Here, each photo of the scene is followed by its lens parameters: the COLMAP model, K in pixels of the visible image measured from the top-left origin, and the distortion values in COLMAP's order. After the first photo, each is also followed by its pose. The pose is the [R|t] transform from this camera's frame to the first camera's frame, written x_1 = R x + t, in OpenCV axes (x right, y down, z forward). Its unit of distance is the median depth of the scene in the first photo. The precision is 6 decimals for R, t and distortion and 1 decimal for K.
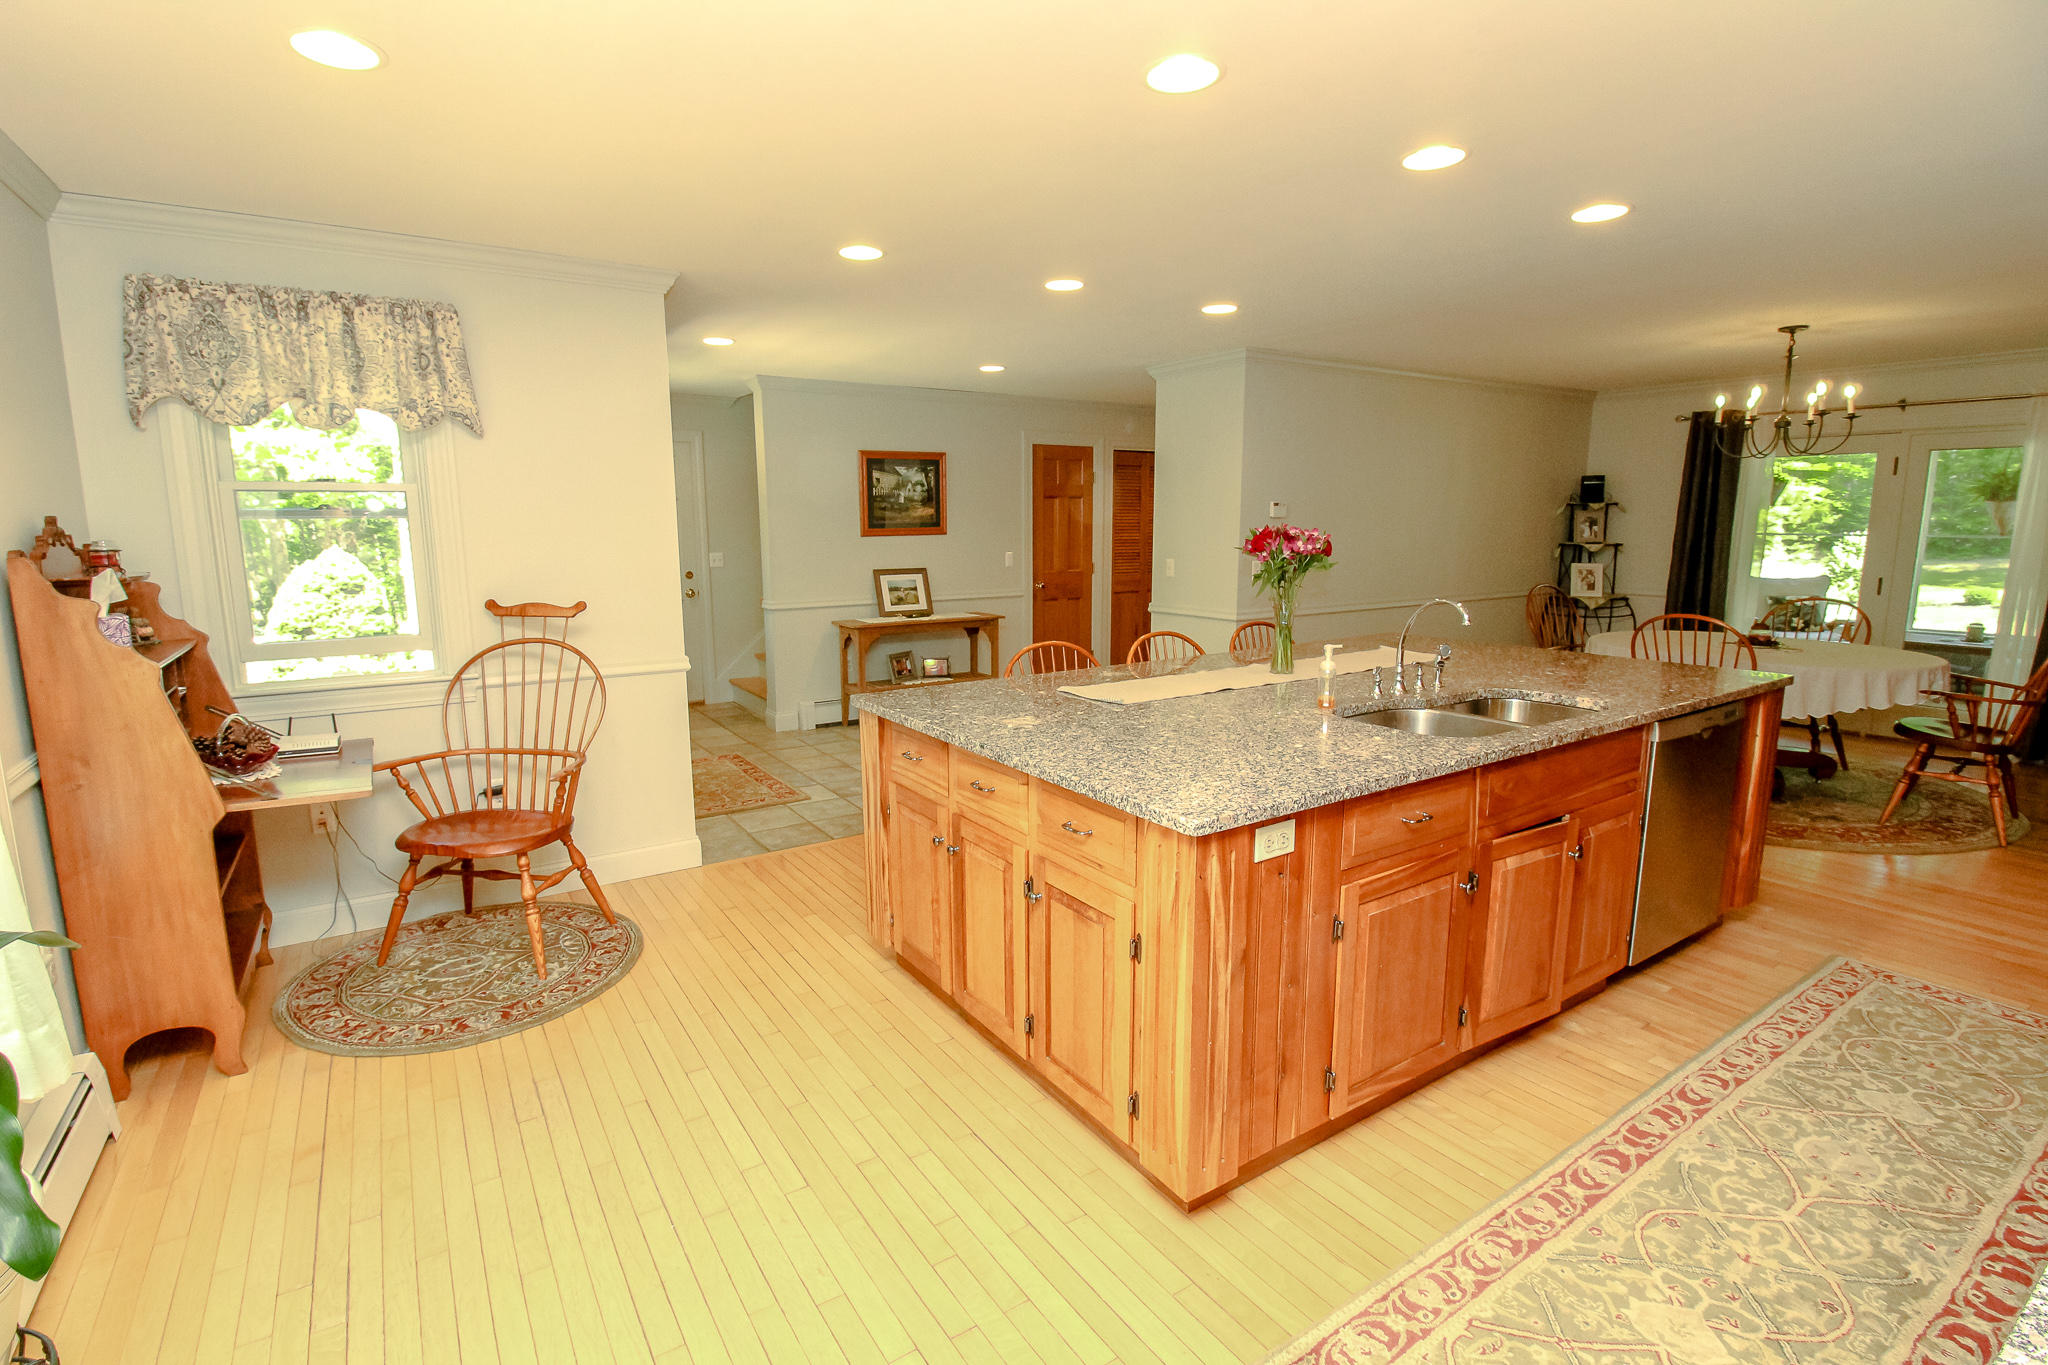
lens RADIAL K [[946.1, 0, 996.1], [0, 946.1, 676.4], [0, 0, 1]] dist [0.000366, -0.011123]
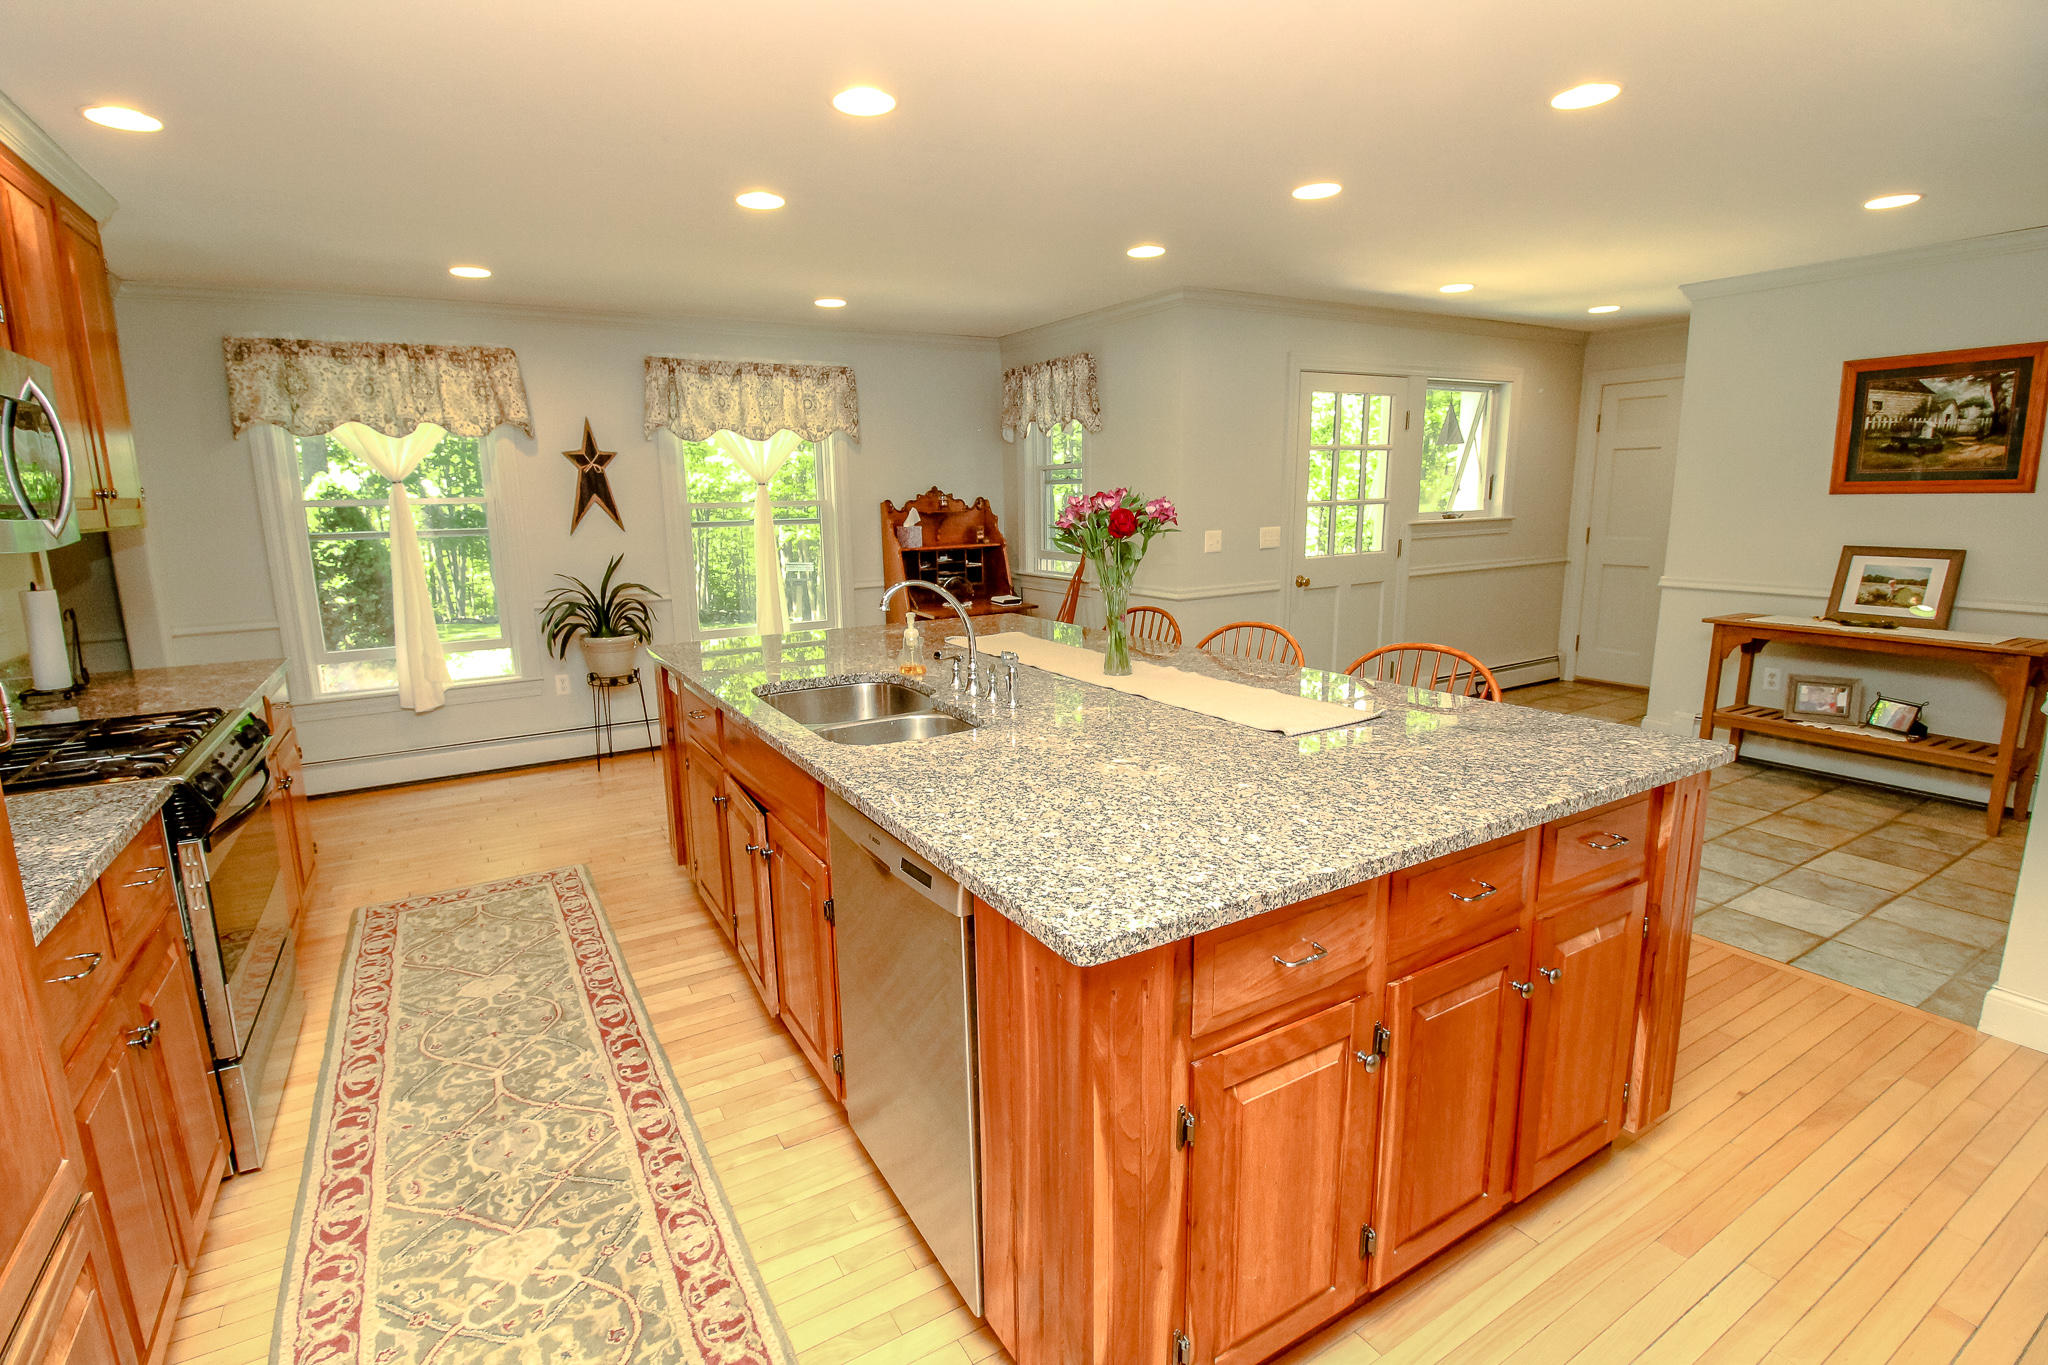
lens RADIAL K [[946.1, 0, 996.1], [0, 946.1, 676.4], [0, 0, 1]] dist [0.000366, -0.011123]
pose [[-0.046477, 0.197606, -0.979179, 0.551117], [-0.139432, 0.969359, 0.202242, -0.075991], [0.989140, 0.145929, -0.017500, 0.455103]]
